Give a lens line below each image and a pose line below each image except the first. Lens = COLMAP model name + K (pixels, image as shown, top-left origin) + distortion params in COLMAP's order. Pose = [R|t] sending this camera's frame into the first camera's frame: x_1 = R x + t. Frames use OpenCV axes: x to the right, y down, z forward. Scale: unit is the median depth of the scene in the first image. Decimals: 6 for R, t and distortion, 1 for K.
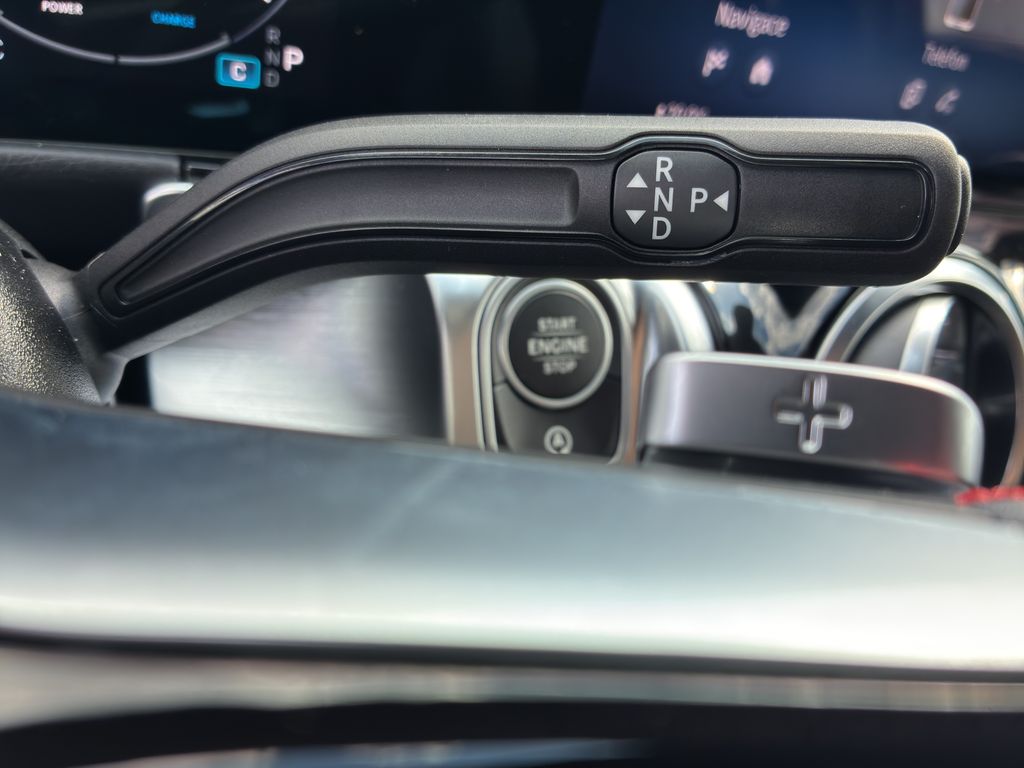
lens RADIAL K [[792.5, 0, 512.0], [0, 792.5, 384.0], [0, 0, 1]] dist [0.086131, -0.132842]
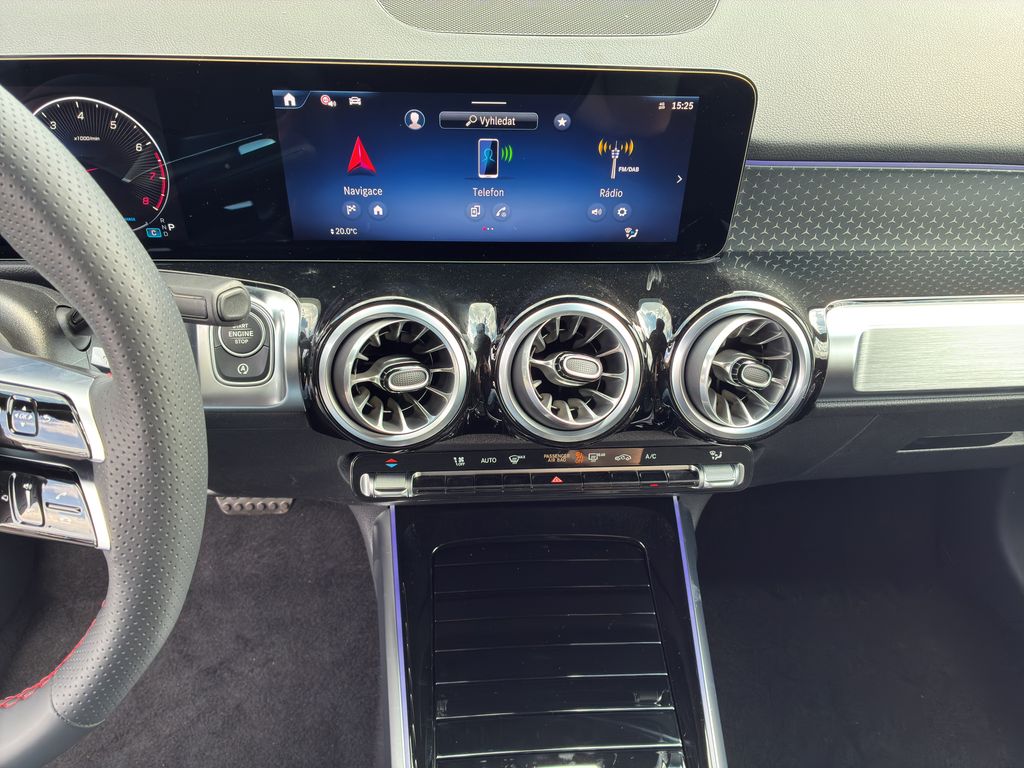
lens RADIAL K [[784.3, 0, 512.0], [0, 784.3, 384.0], [0, 0, 1]] dist [0.028780, -0.053503]
pose [[0.928758, 0.063367, -0.365231, 1.953897], [-0.038420, 0.996430, 0.075180, -0.117232], [0.368691, -0.055792, 0.927876, -1.189756]]
